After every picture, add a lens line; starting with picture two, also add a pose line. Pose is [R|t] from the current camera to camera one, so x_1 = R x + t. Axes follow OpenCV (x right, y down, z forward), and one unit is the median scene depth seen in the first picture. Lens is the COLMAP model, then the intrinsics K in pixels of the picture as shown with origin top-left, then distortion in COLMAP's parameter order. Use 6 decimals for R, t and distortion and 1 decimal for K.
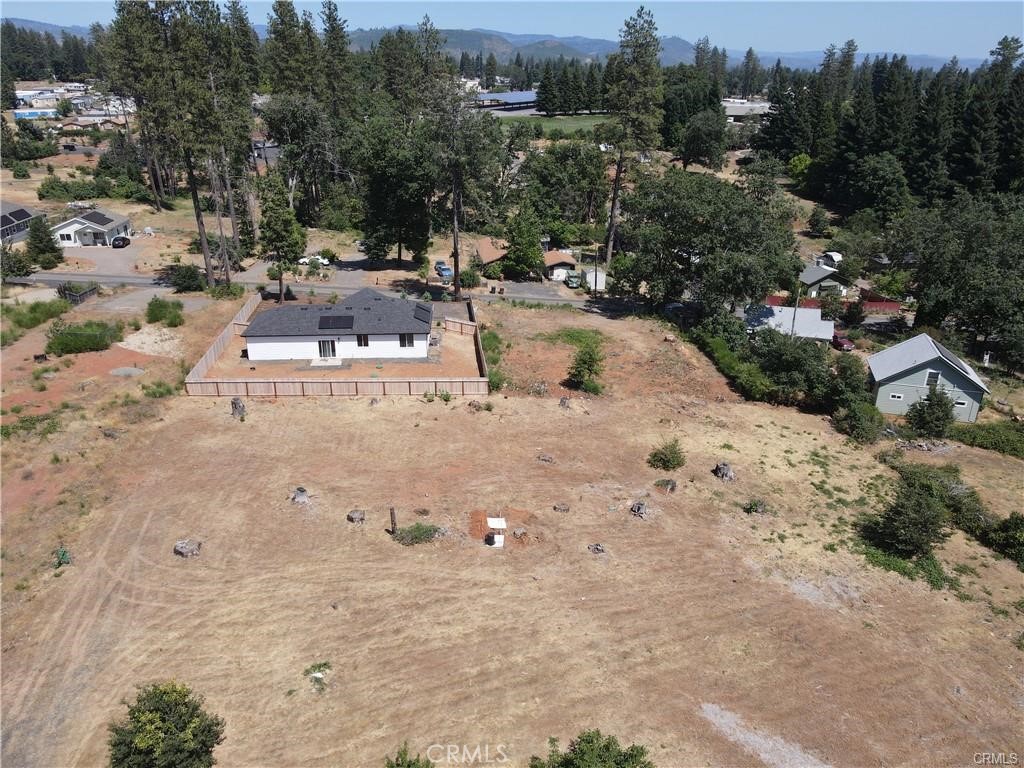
lens RADIAL K [[749.3, 0, 508.5], [0, 749.3, 380.2], [0, 0, 1]] dist [0.003037, 0.032924]
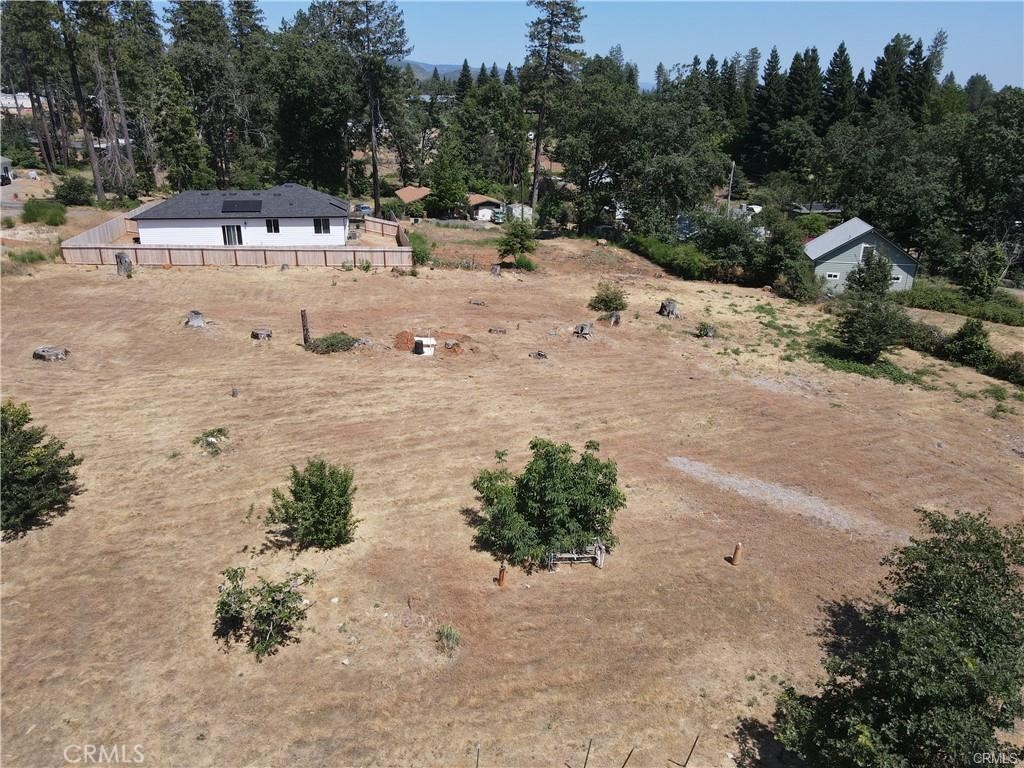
lens RADIAL K [[749.3, 0, 508.5], [0, 749.3, 380.2], [0, 0, 1]] dist [0.003037, 0.032924]
pose [[0.994753, -0.031015, 0.097491, -0.004885], [0.034542, 0.998801, -0.034697, 0.230986], [-0.096298, 0.037882, 0.994631, 0.095690]]
